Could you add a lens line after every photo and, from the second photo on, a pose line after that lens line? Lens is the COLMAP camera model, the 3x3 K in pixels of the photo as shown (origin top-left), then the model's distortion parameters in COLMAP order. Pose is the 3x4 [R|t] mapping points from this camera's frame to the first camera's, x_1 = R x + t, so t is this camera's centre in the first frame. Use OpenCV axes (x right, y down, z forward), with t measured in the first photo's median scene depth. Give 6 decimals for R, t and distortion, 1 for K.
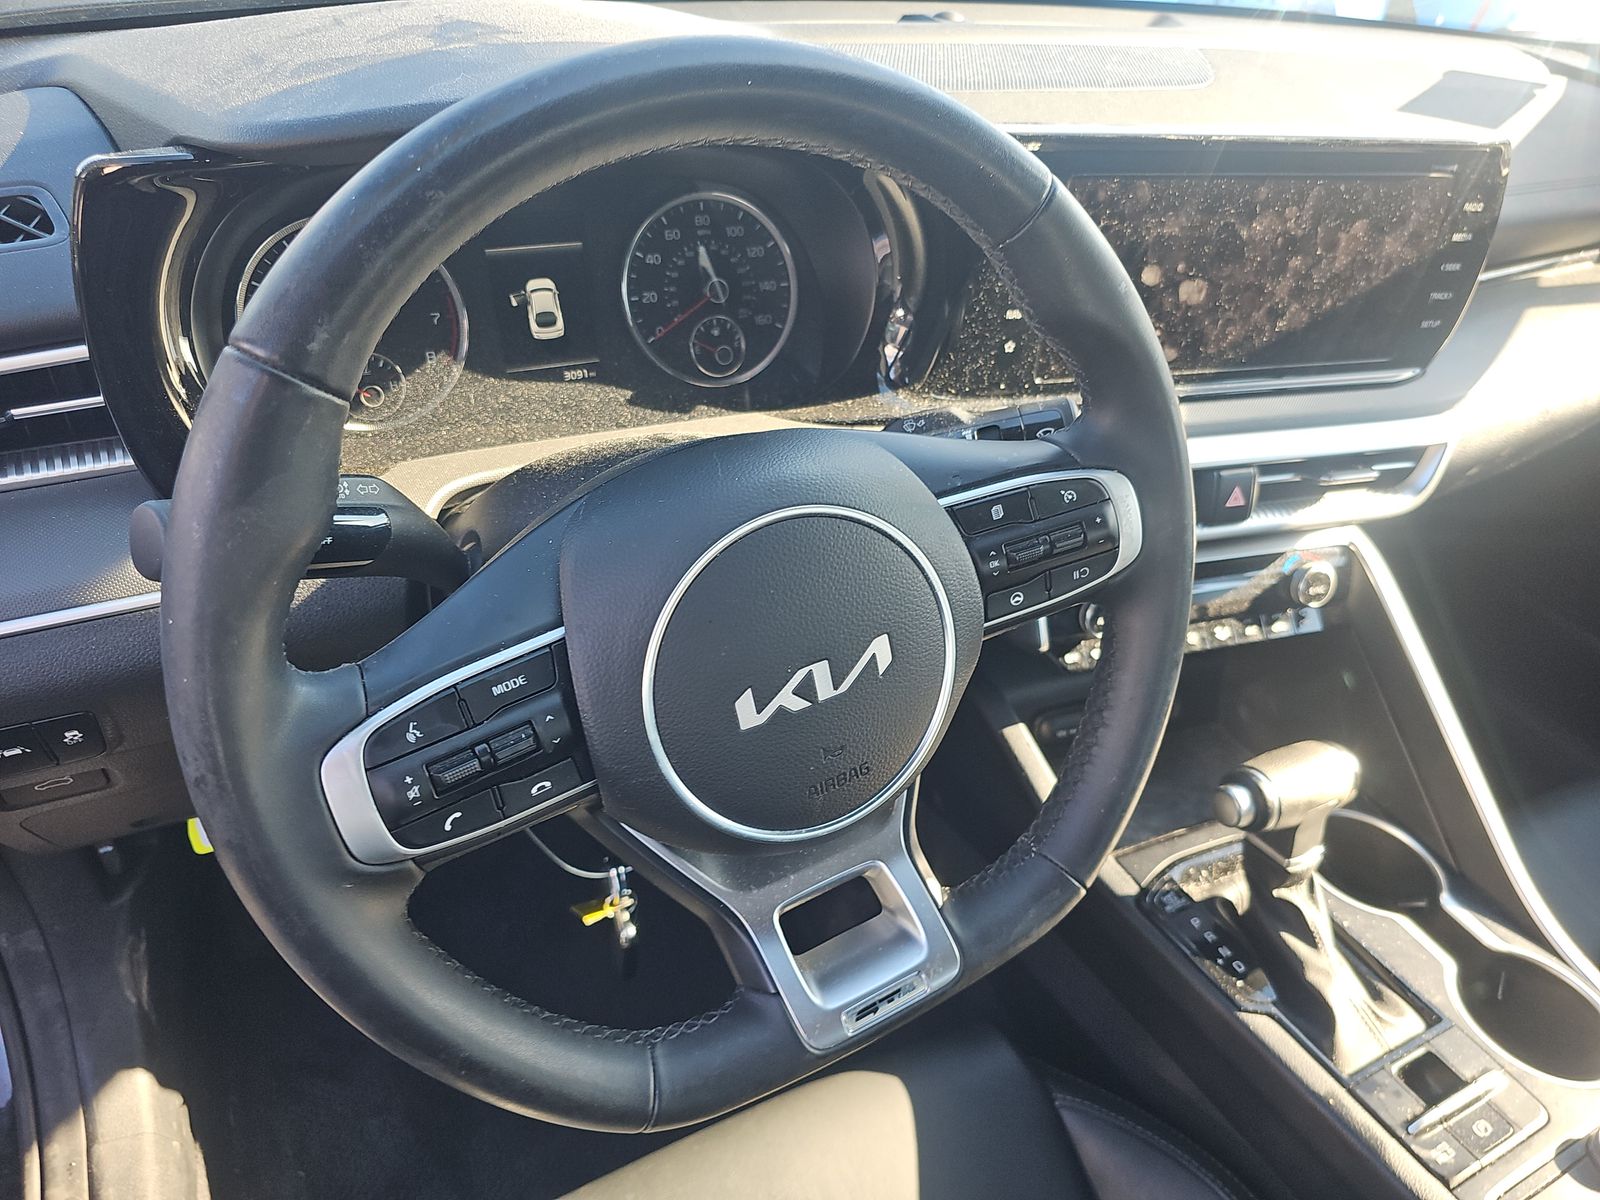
lens RADIAL K [[1065.7, 0, 800.0], [0, 1065.7, 600.0], [0, 0, 1]] dist [0.041528, -0.035210]
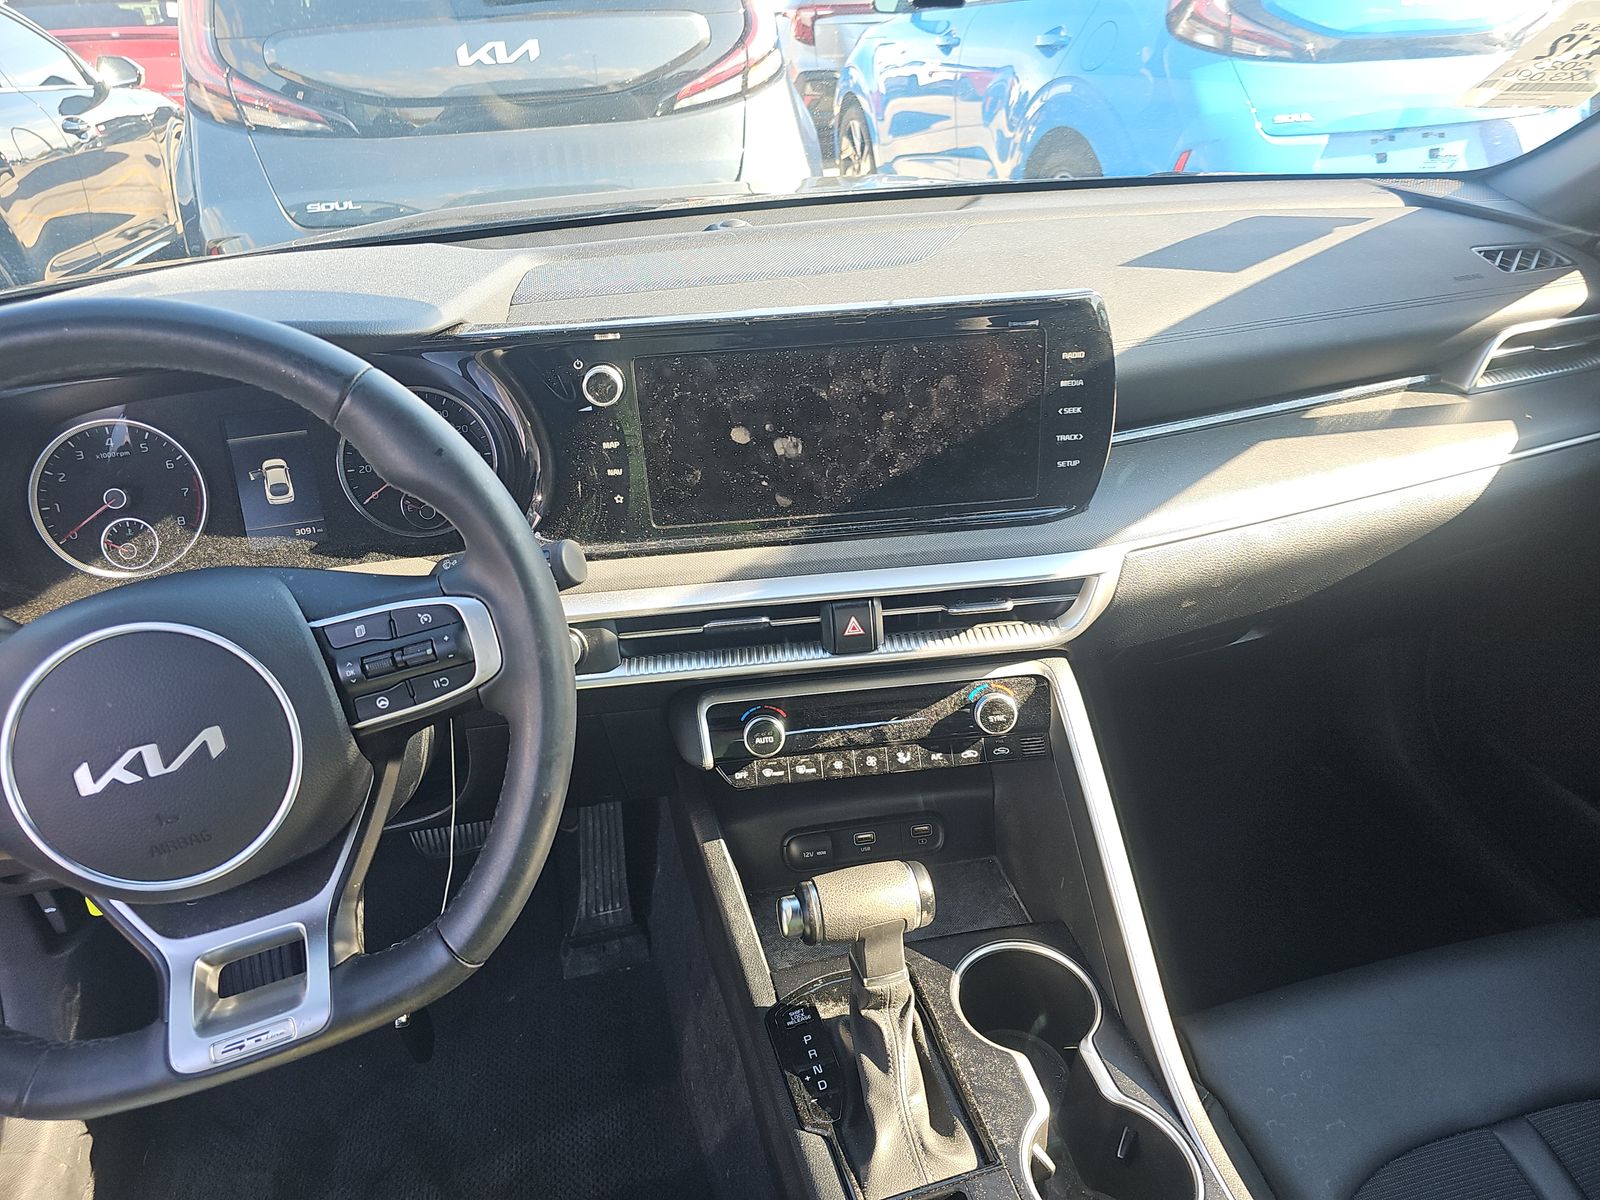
lens RADIAL K [[1052.6, 0, 800.0], [0, 1052.6, 600.0], [0, 0, 1]] dist [0.083851, -0.071071]
pose [[0.965627, -0.009942, -0.259740, 0.659317], [-0.026293, 0.990407, -0.135659, 0.023695], [0.258597, 0.137825, 0.956102, -0.037808]]
